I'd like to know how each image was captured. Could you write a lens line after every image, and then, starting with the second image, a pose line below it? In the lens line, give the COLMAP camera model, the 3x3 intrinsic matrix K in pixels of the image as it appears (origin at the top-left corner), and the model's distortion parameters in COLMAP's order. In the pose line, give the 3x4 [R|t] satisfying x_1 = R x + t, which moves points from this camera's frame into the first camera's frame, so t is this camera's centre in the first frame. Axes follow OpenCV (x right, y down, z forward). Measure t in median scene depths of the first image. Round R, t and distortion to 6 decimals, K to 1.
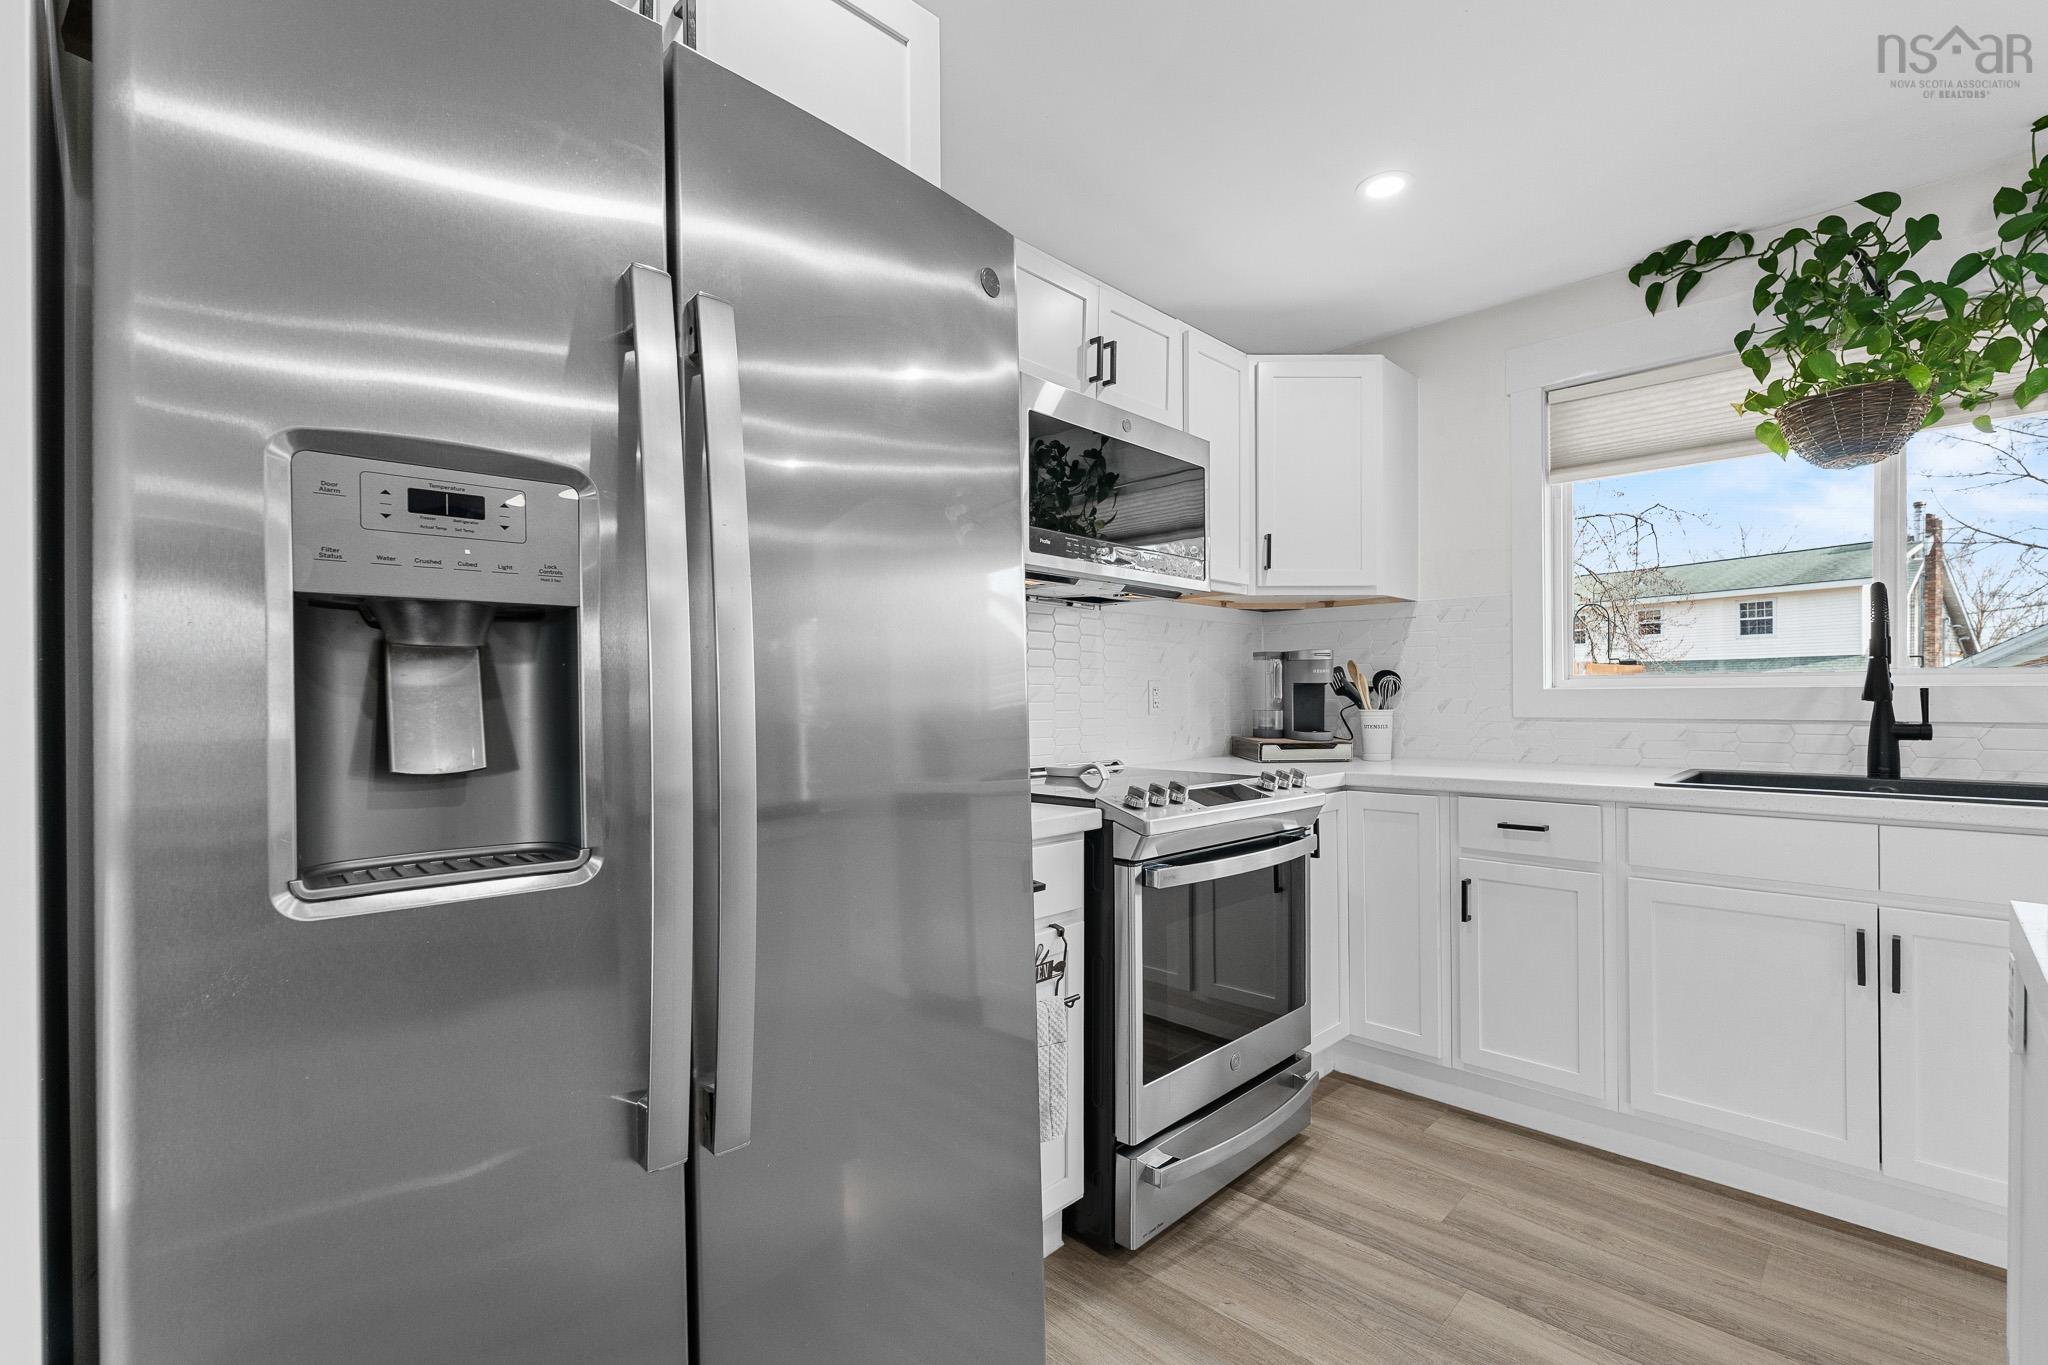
lens RADIAL K [[898.9, 0, 1018.8], [0, 898.9, 697.6], [0, 0, 1]] dist [-0.007844, 0.001858]
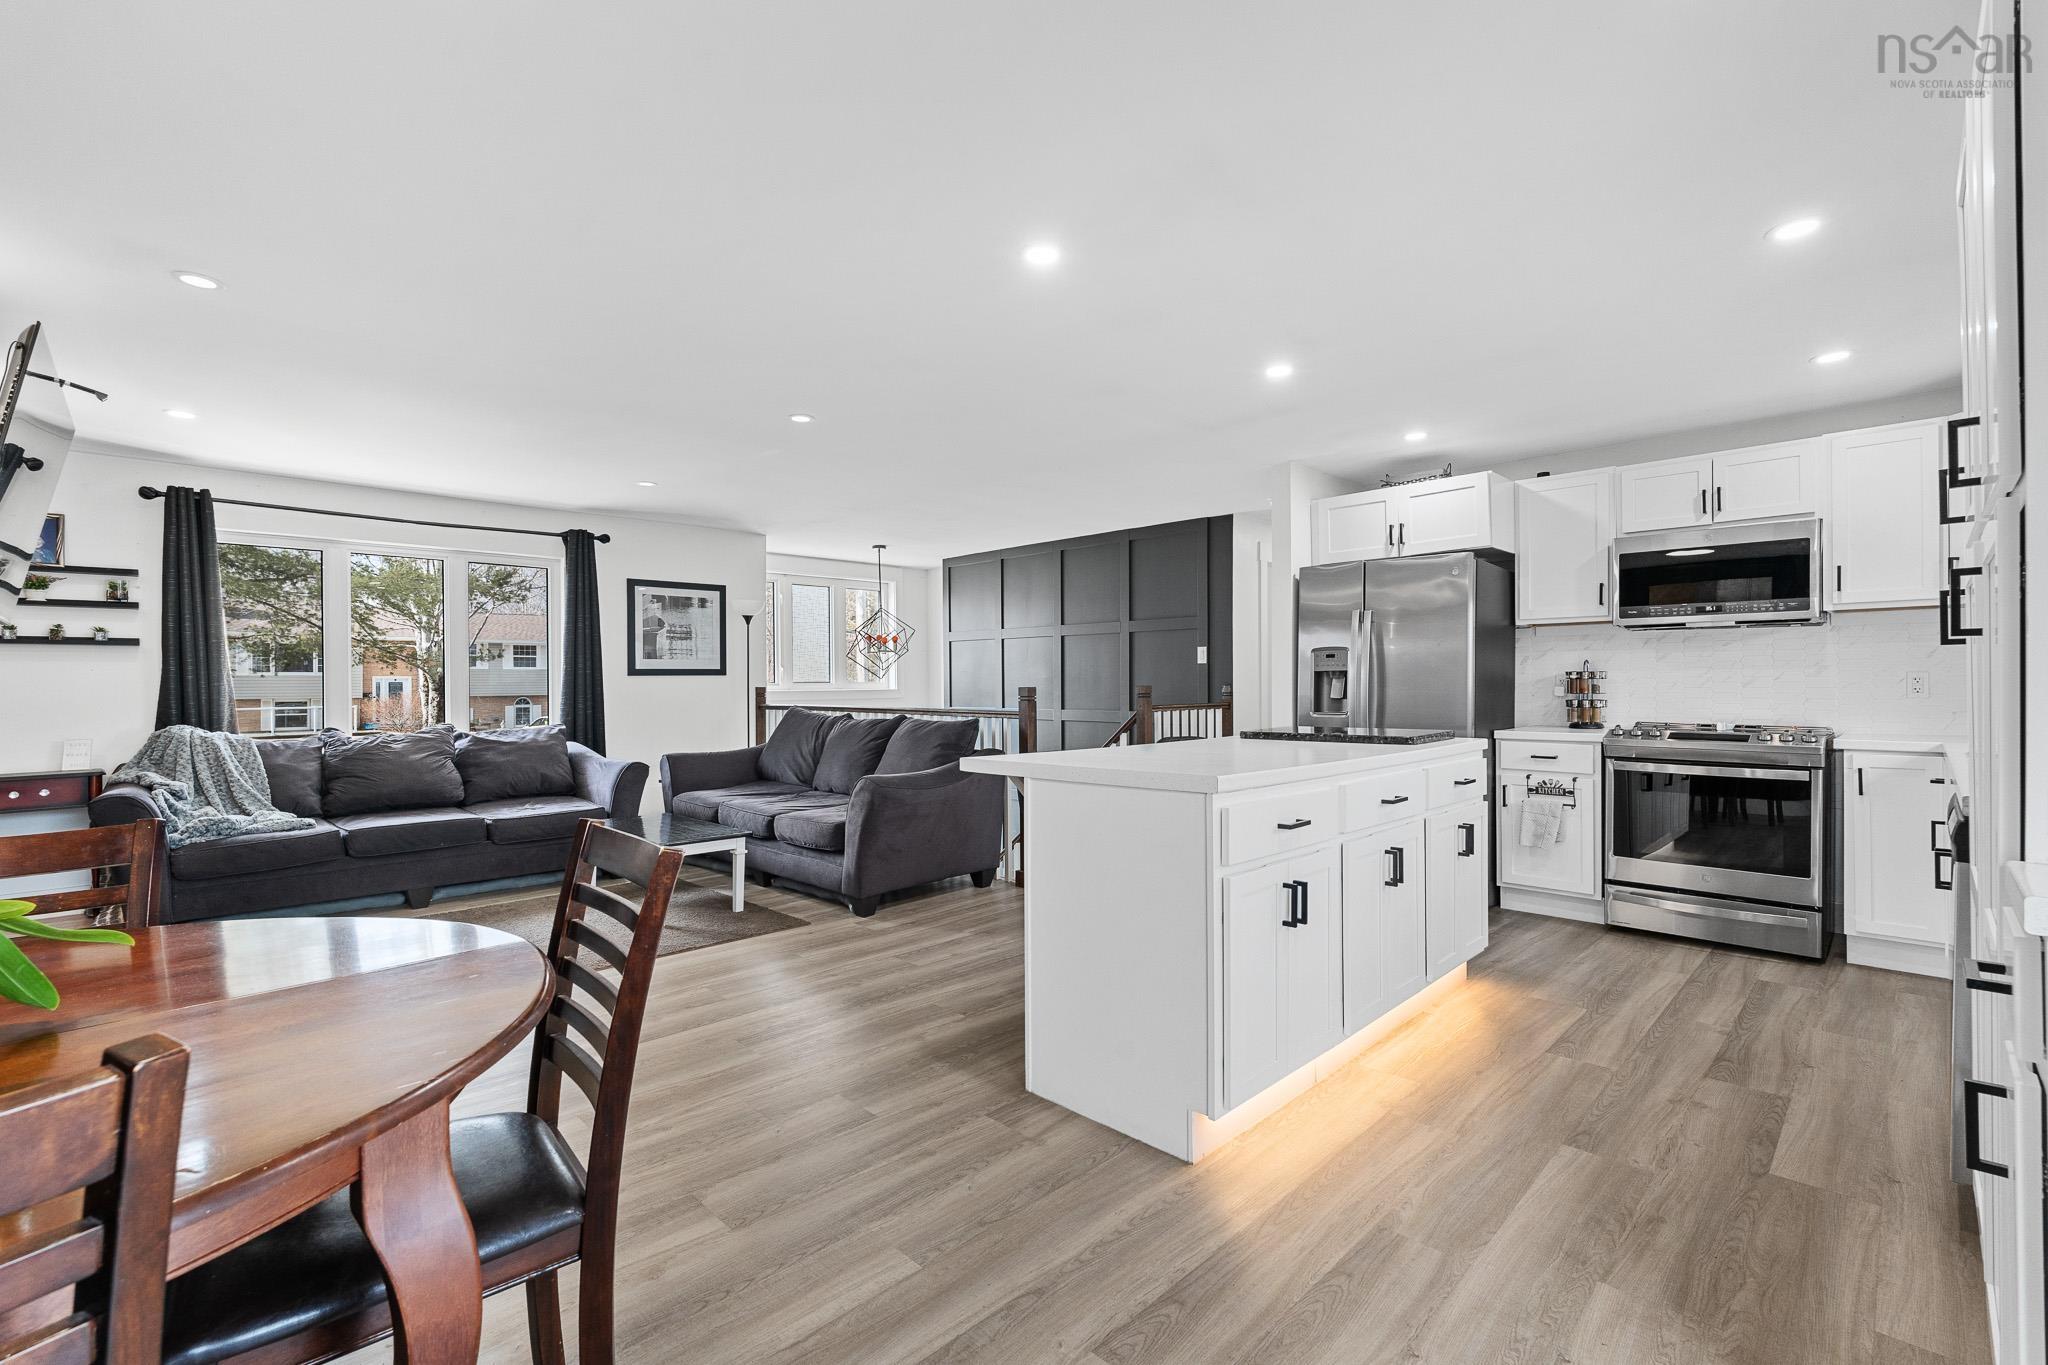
lens RADIAL K [[898.9, 0, 1016.4], [0, 898.9, 685.5], [0, 0, 1]] dist [-0.007844, 0.001858]
pose [[-0.008347, 0.006334, -0.999945, 2.238939], [0.004423, 0.999970, 0.006297, -0.020257], [0.999955, -0.004370, -0.008375, -0.460606]]
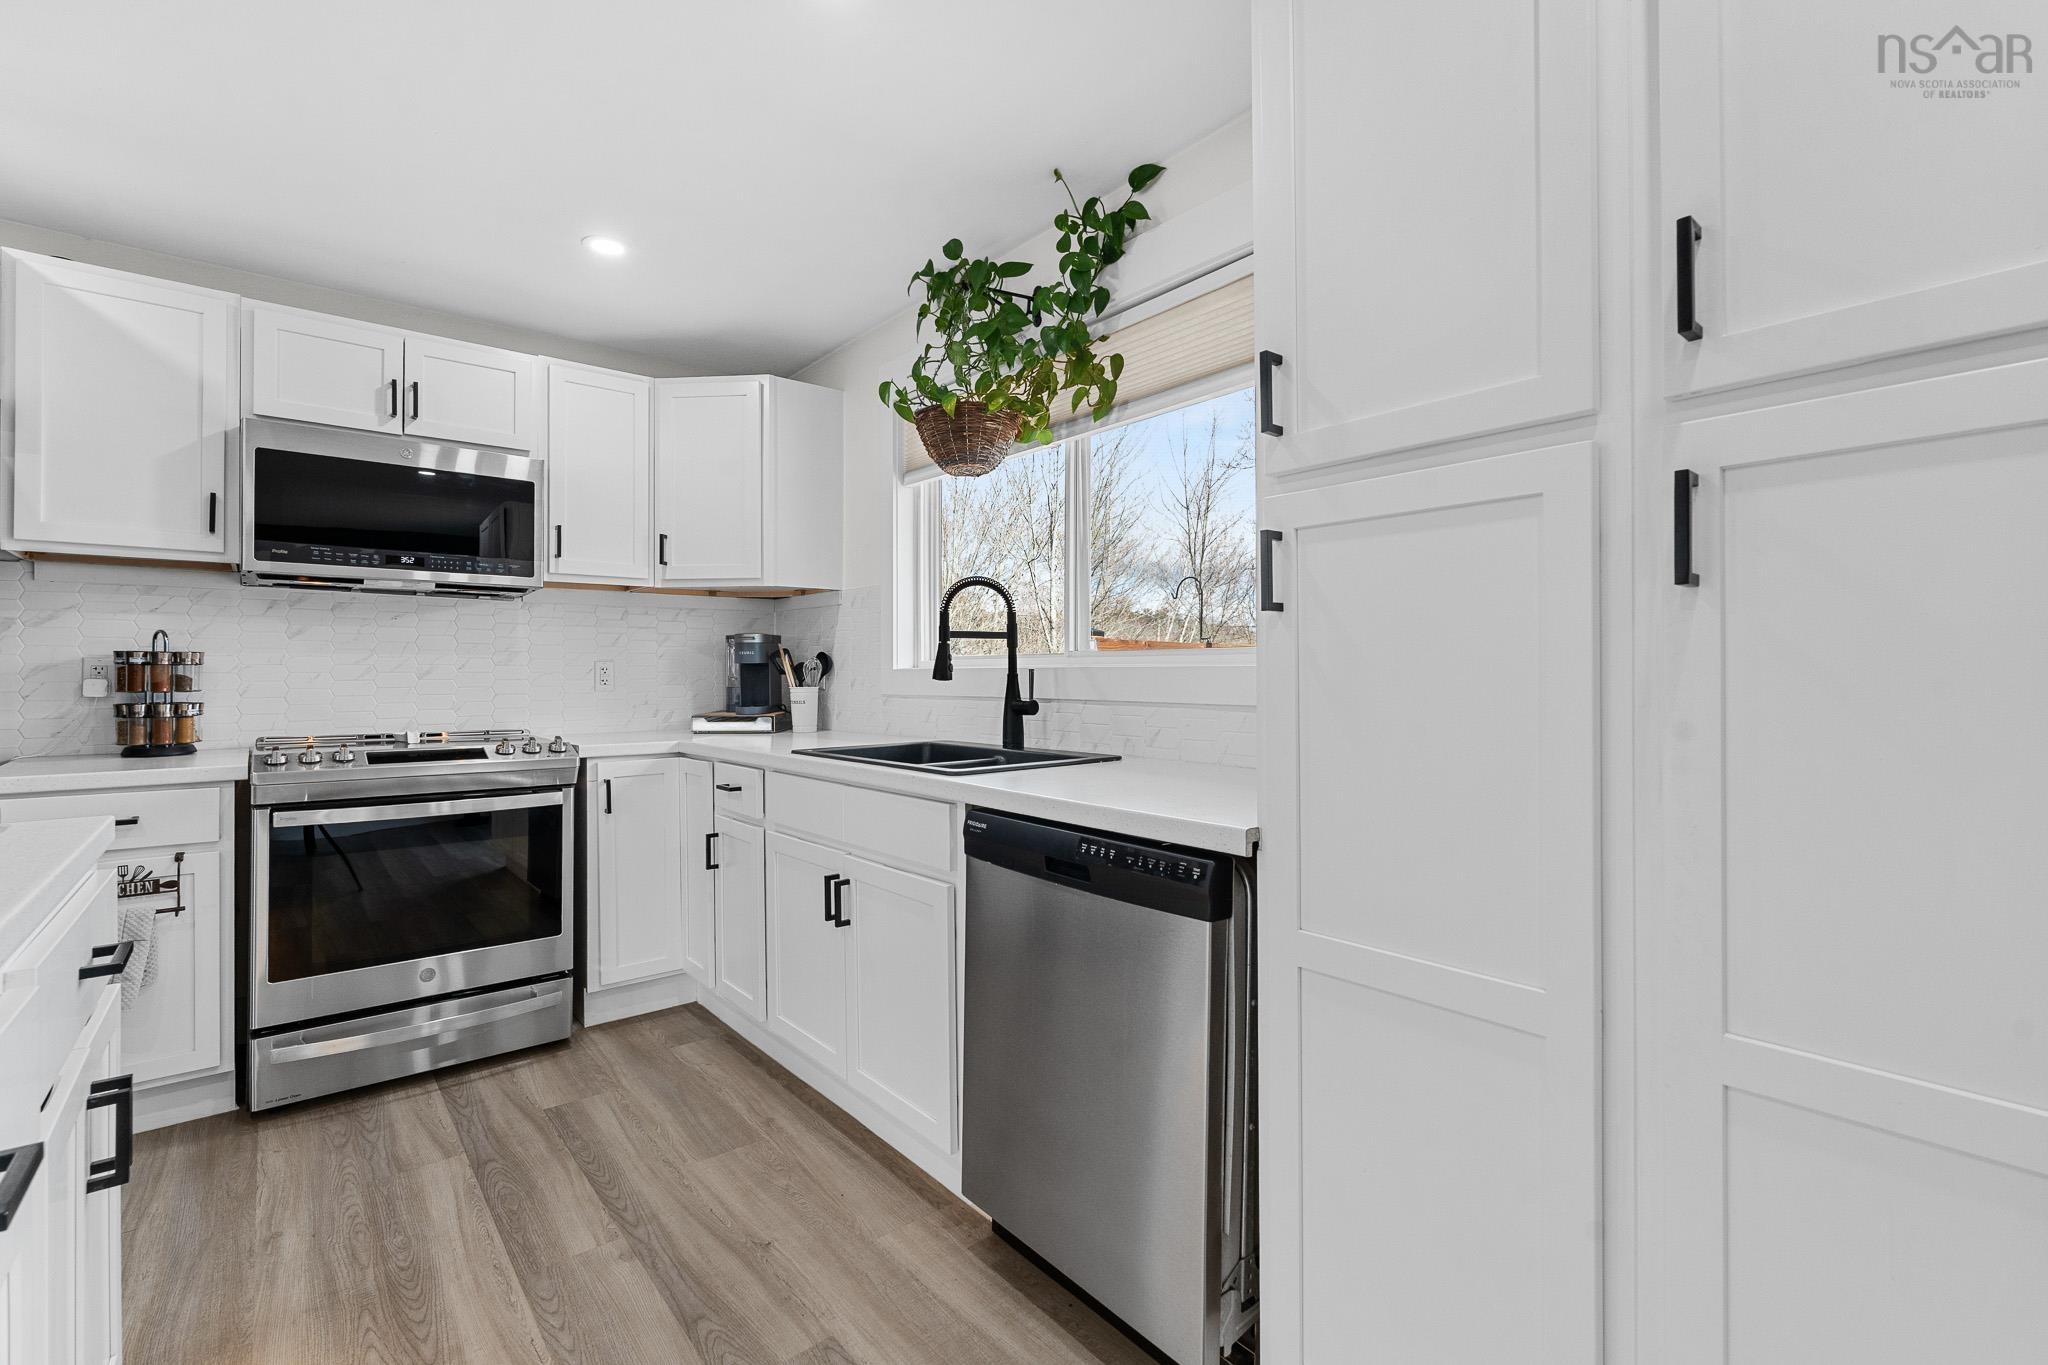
lens RADIAL K [[898.9, 0, 1020.6], [0, 898.9, 668.1], [0, 0, 1]] dist [-0.007844, 0.001858]
pose [[0.995848, 0.000893, -0.091022, 1.206890], [-0.001486, 0.999978, -0.006448, -0.005348], [0.091014, 0.006557, 0.995828, -0.150508]]
